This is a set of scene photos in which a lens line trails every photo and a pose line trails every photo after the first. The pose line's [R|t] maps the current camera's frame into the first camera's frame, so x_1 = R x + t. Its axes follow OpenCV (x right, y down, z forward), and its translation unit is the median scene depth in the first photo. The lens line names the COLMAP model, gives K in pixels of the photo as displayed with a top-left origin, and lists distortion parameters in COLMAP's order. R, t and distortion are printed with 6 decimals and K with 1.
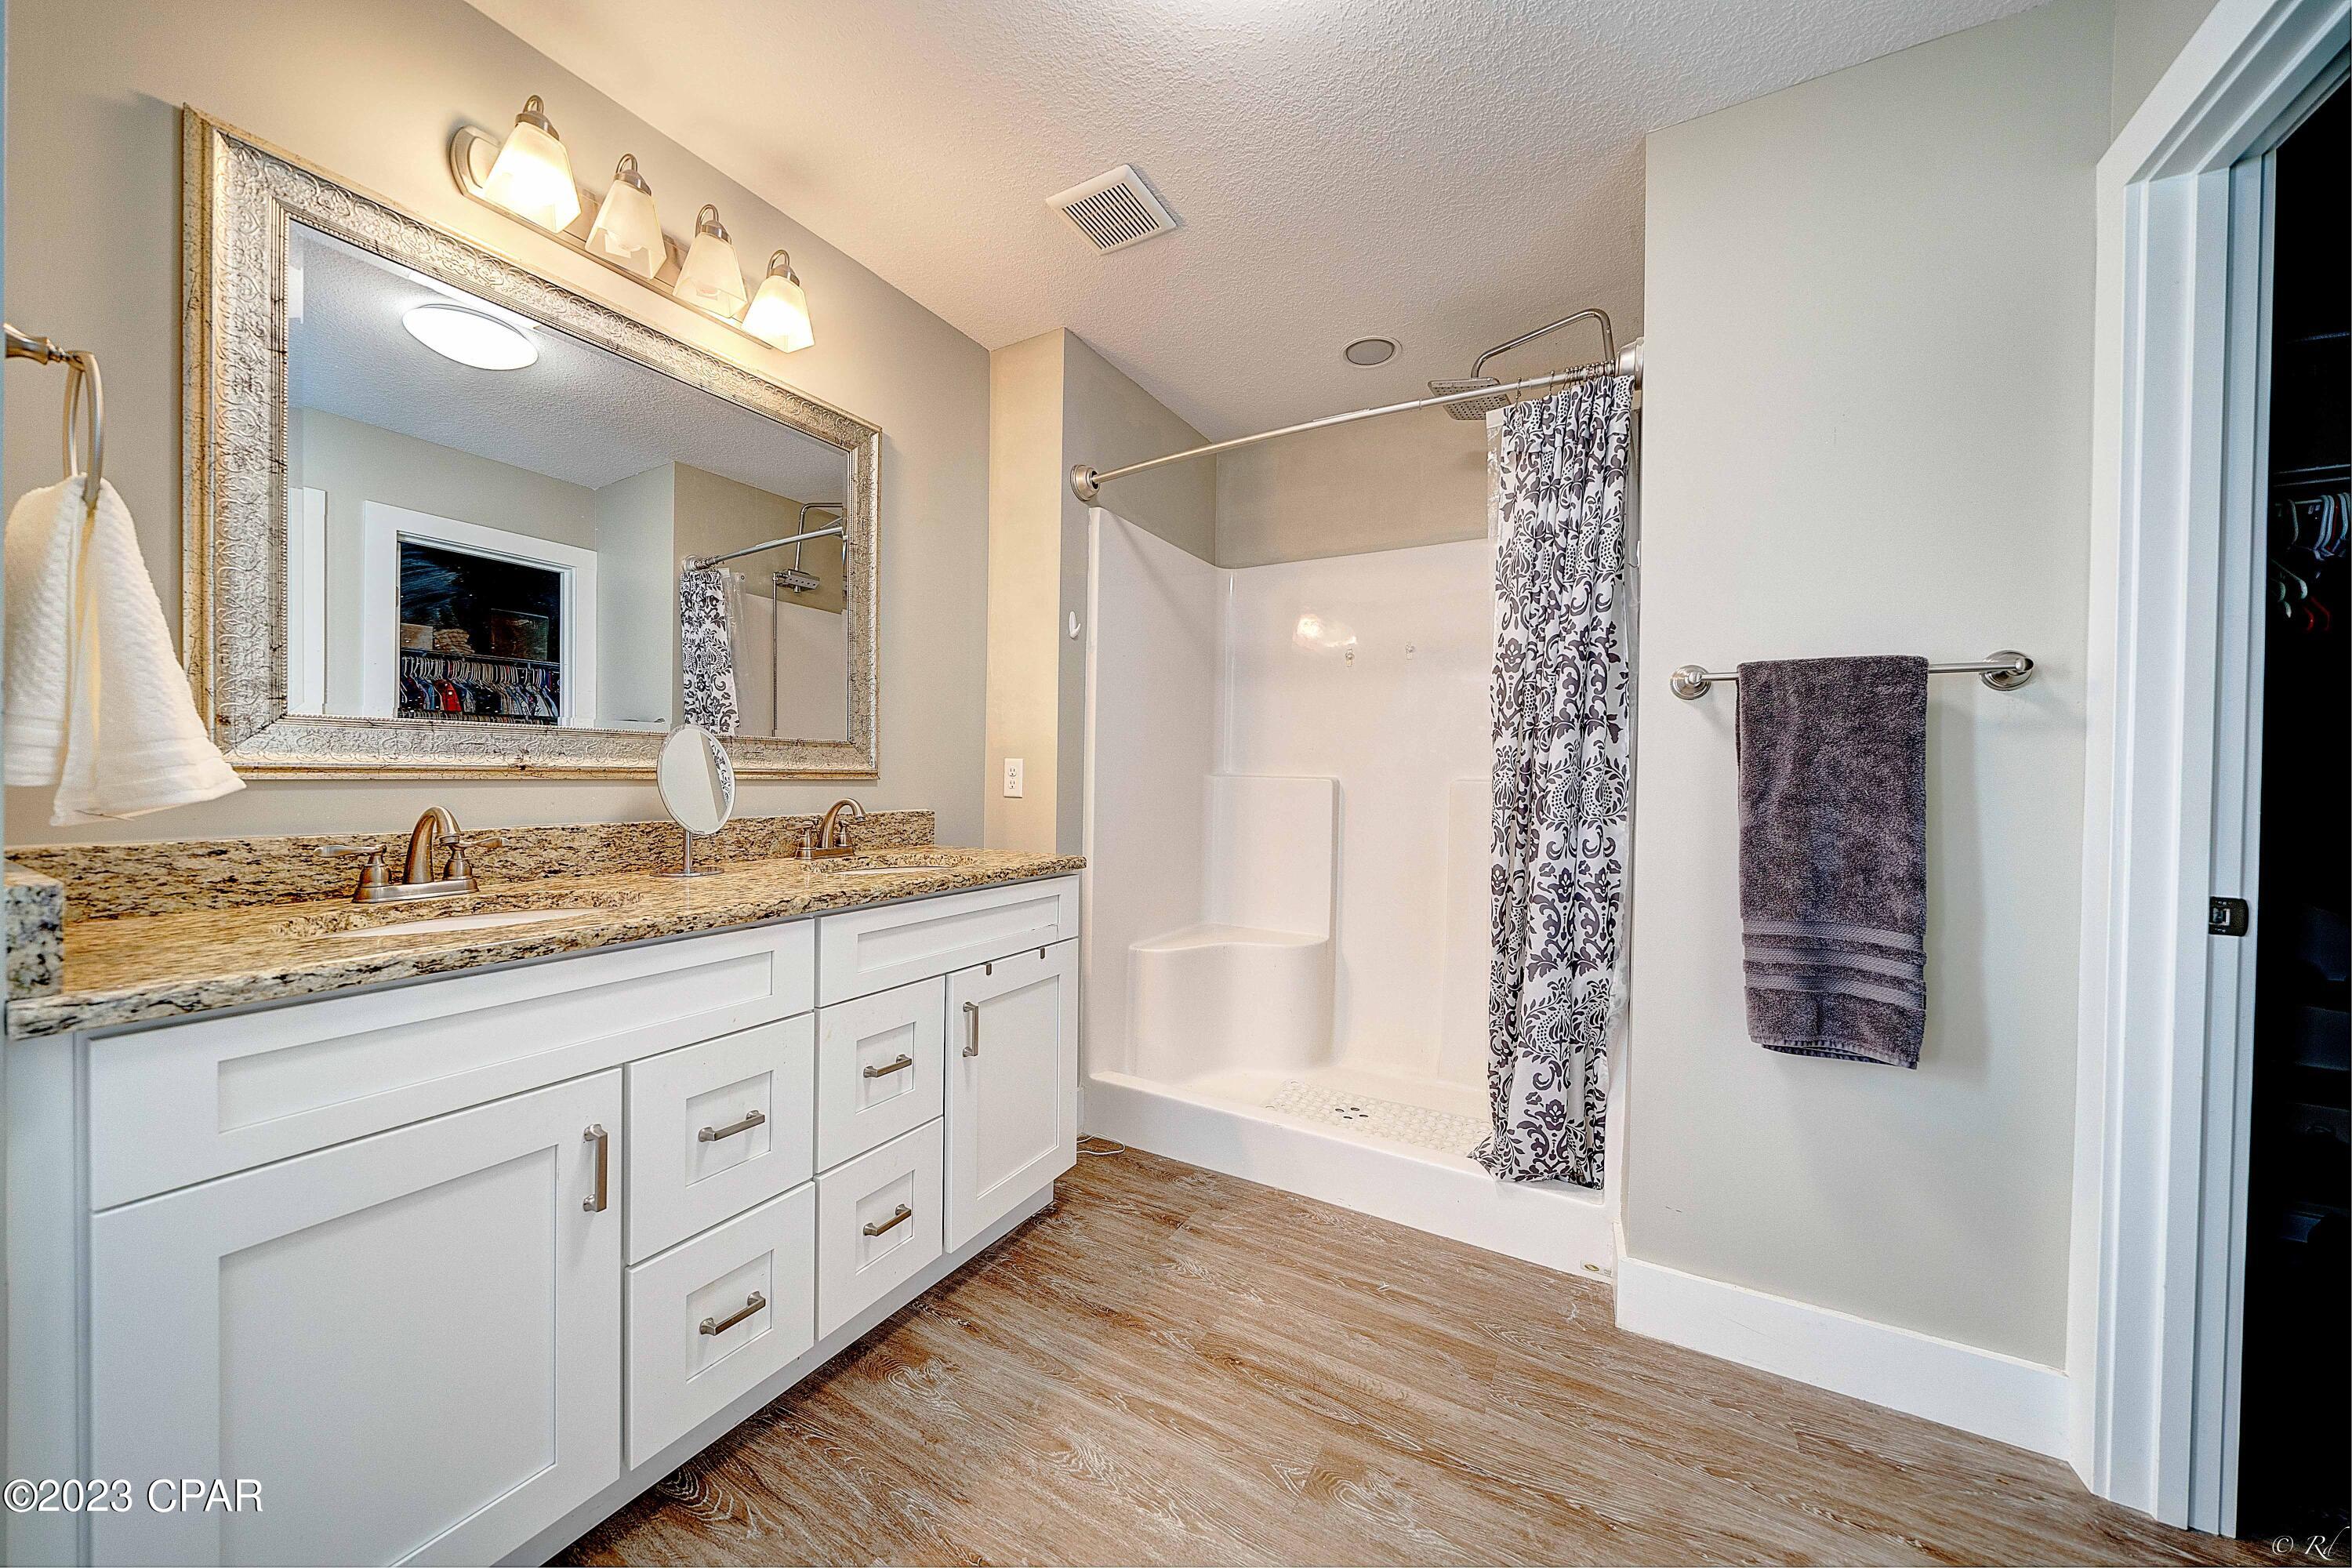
lens RADIAL K [[794.9, 0, 1169.6], [0, 794.9, 783.2], [0, 0, 1]] dist [-0.001167, -0.000797]
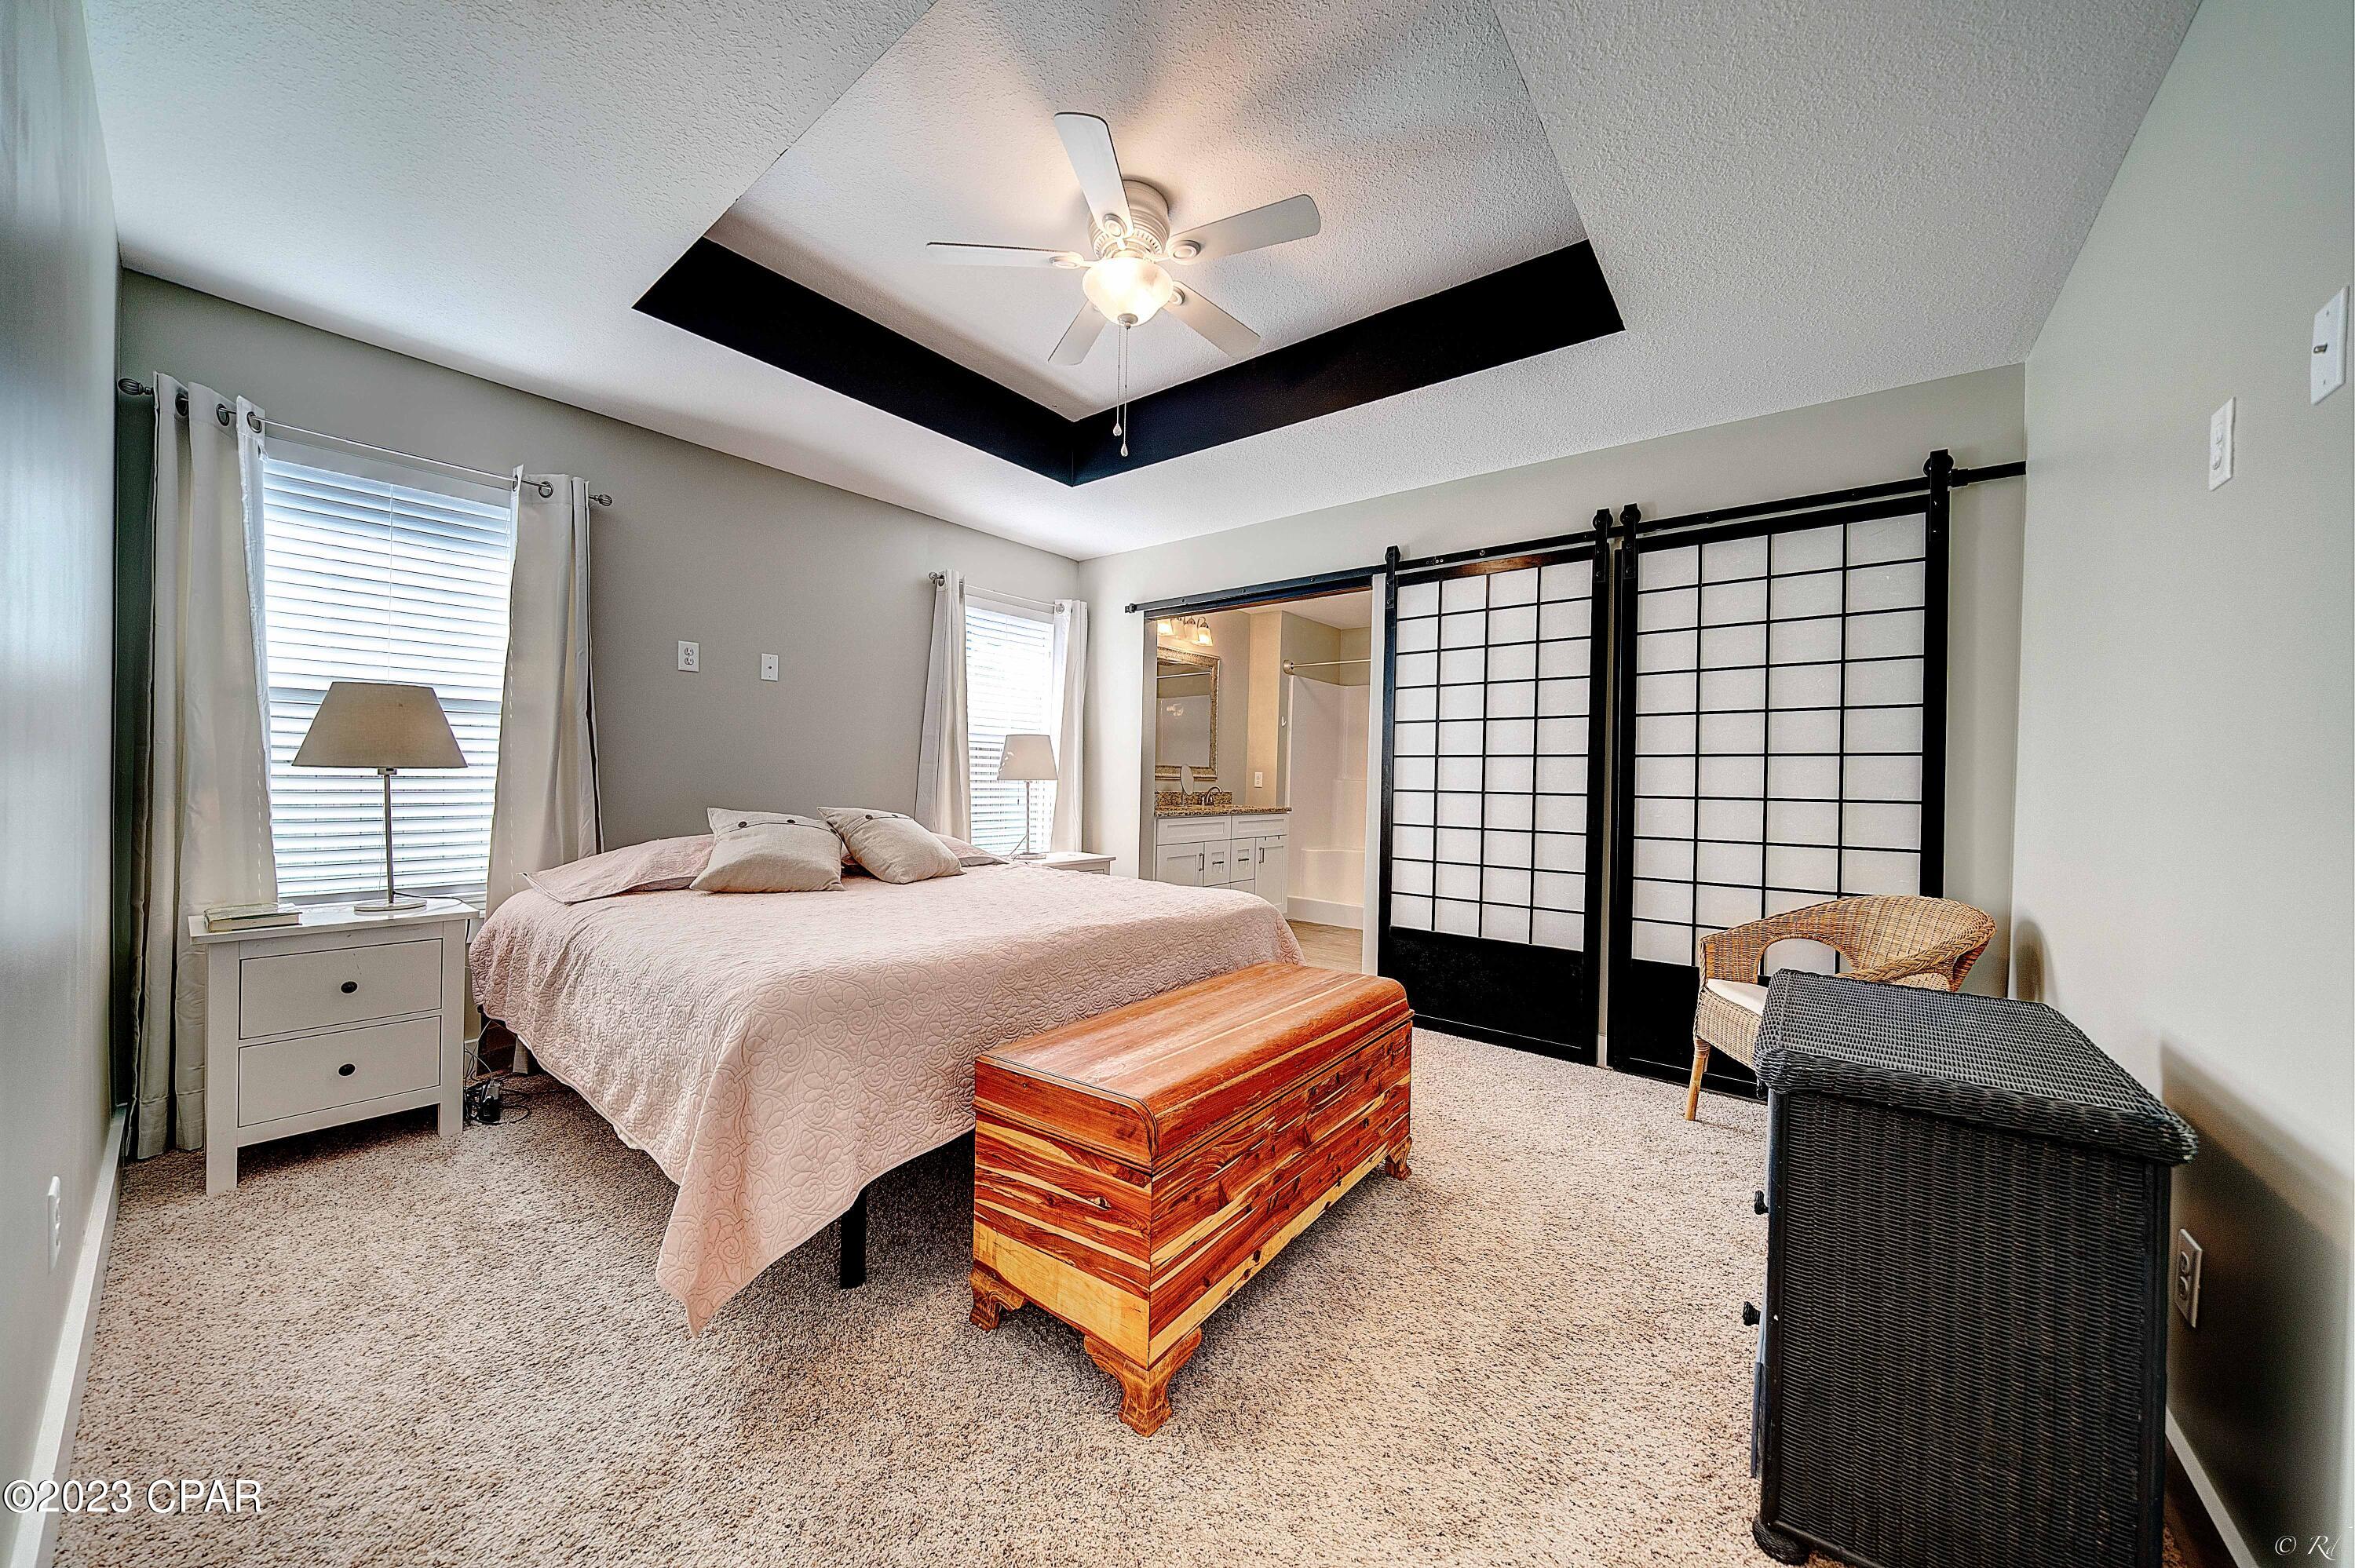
lens RADIAL K [[795.8, 0, 1168.6], [0, 795.8, 775.4], [0, 0, 1]] dist [-0.001167, -0.000797]
pose [[0.987478, 0.014496, -0.157090, -0.091297], [-0.015835, 0.999848, -0.007276, 0.003489], [0.156961, 0.009672, 0.987557, -1.900293]]
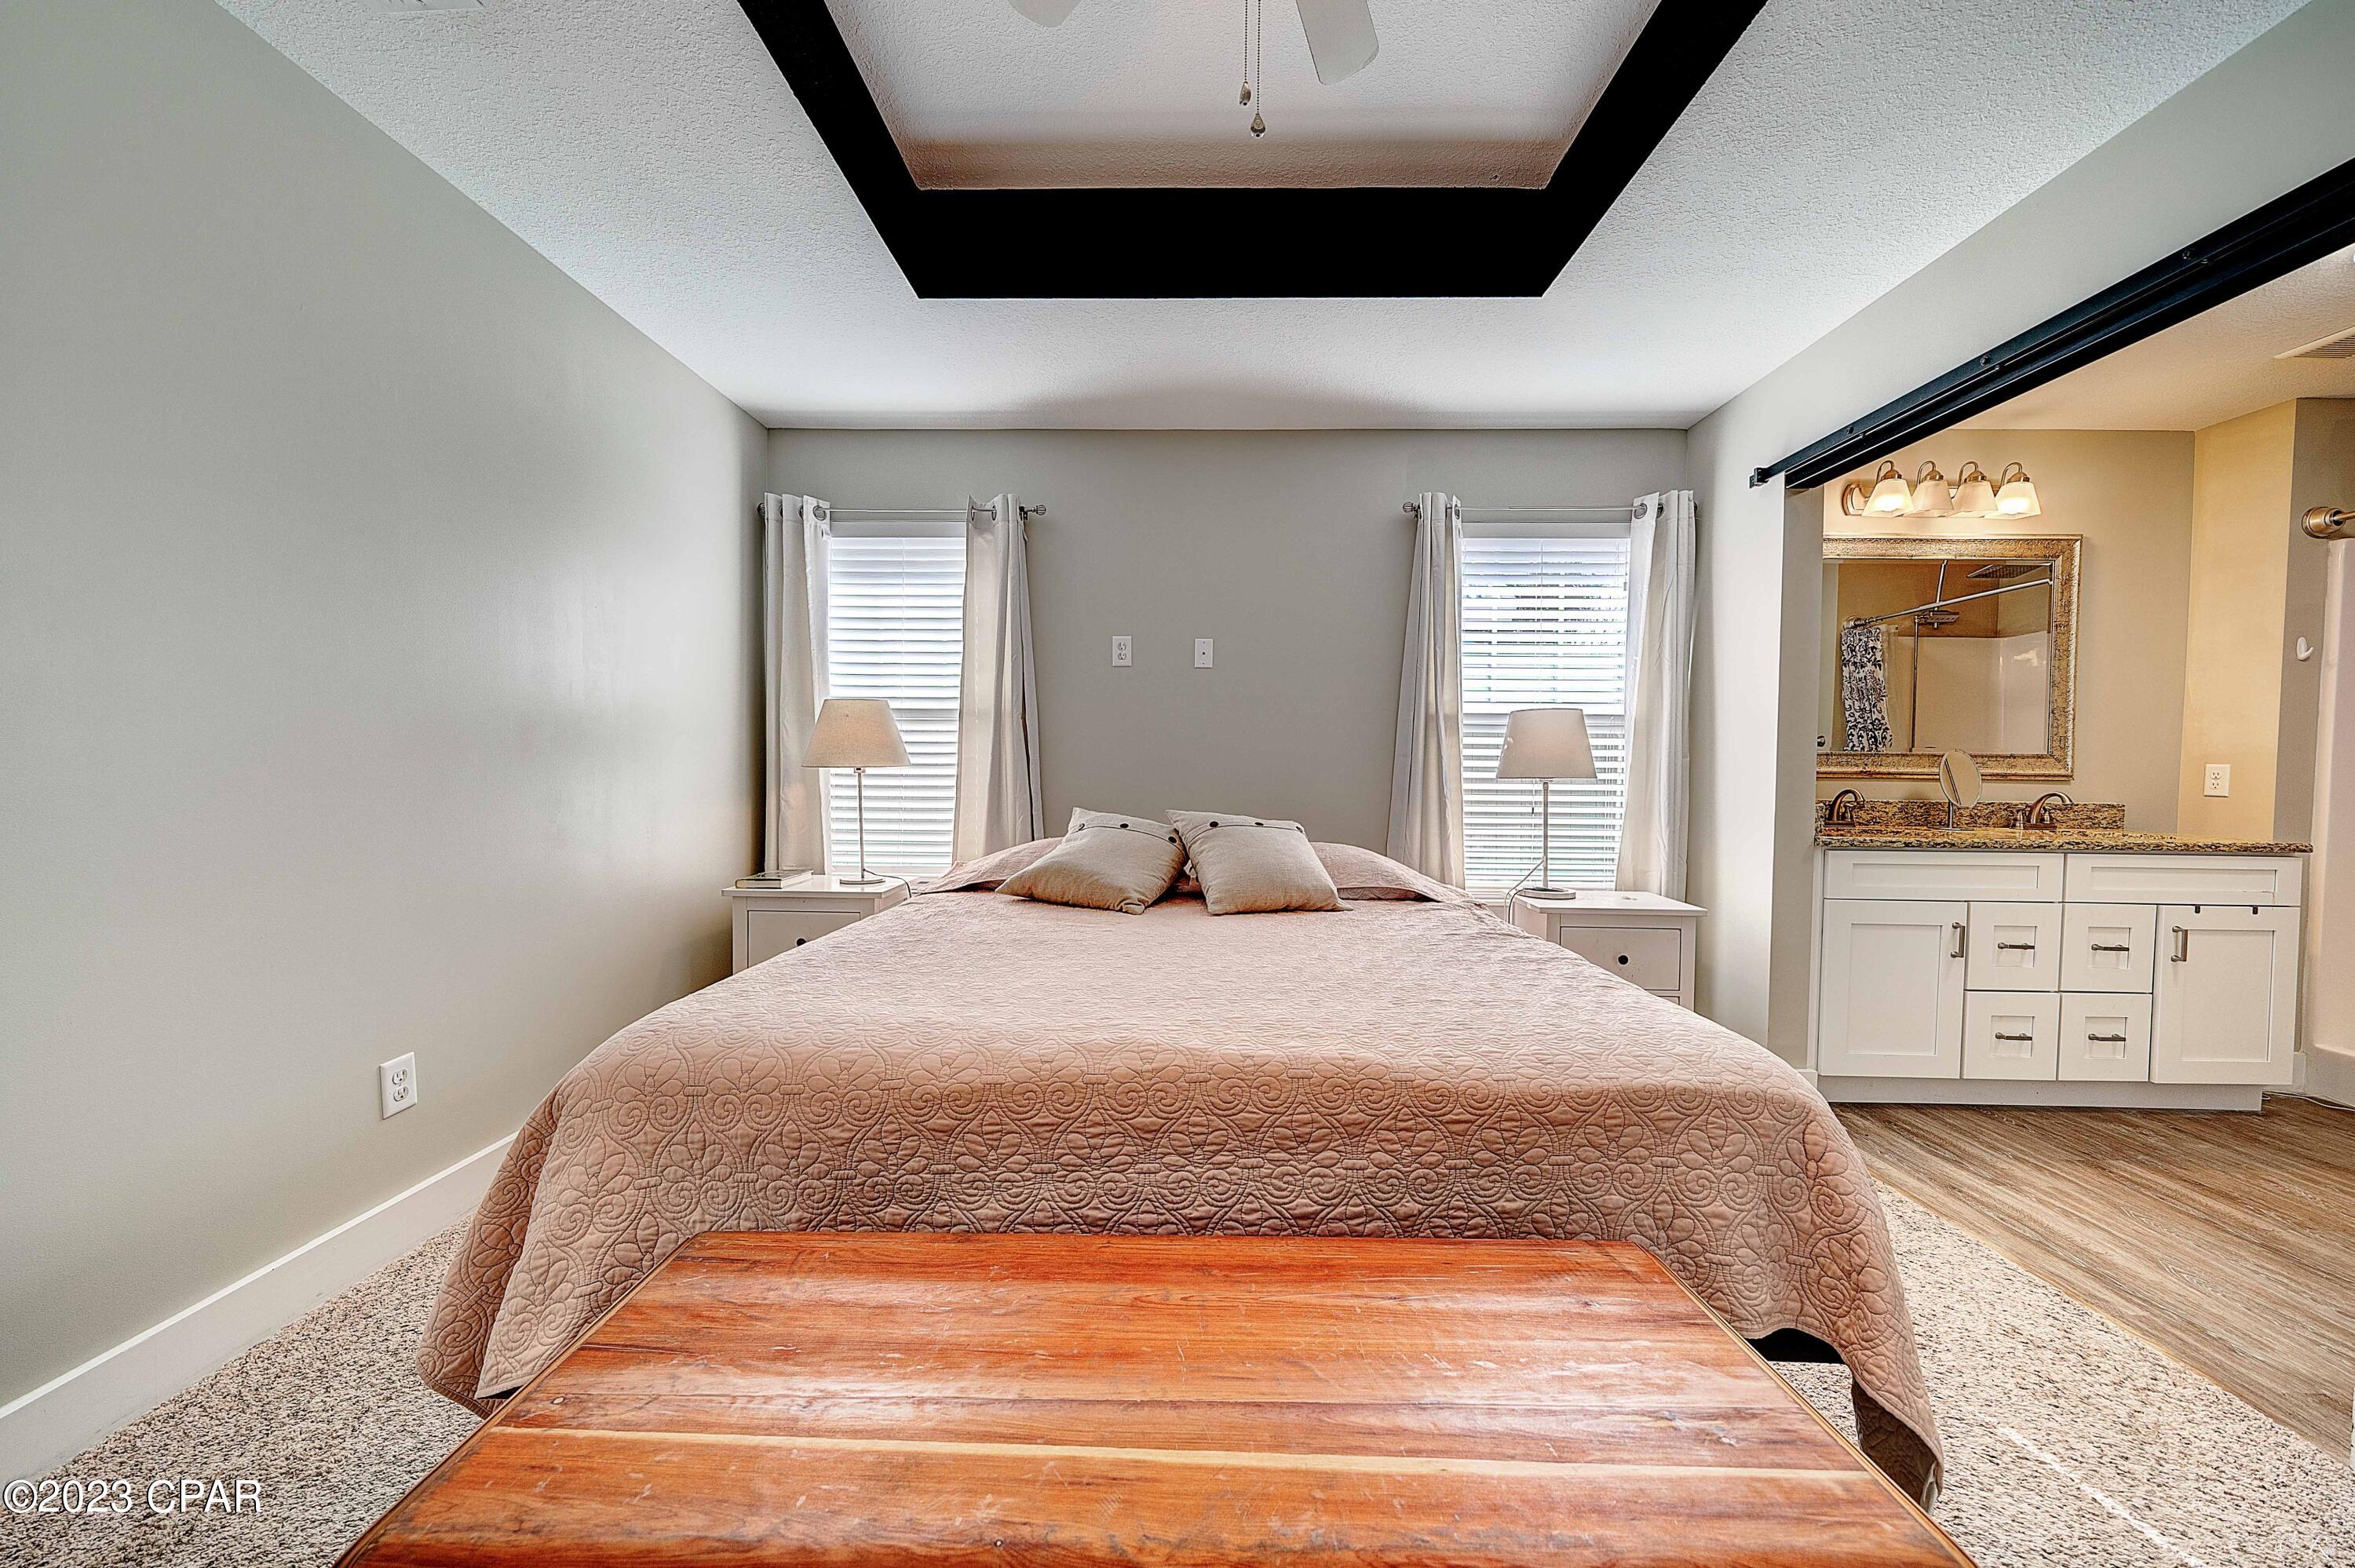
lens RADIAL K [[795.8, 0, 1210.8], [0, 795.8, 783.2], [0, 0, 1]] dist [-0.001167, -0.000797]
pose [[0.480875, 0.017694, -0.876611, 0.147313], [-0.013387, 0.999828, 0.012838, 0.003801], [0.876687, 0.005562, 0.481029, -1.090968]]
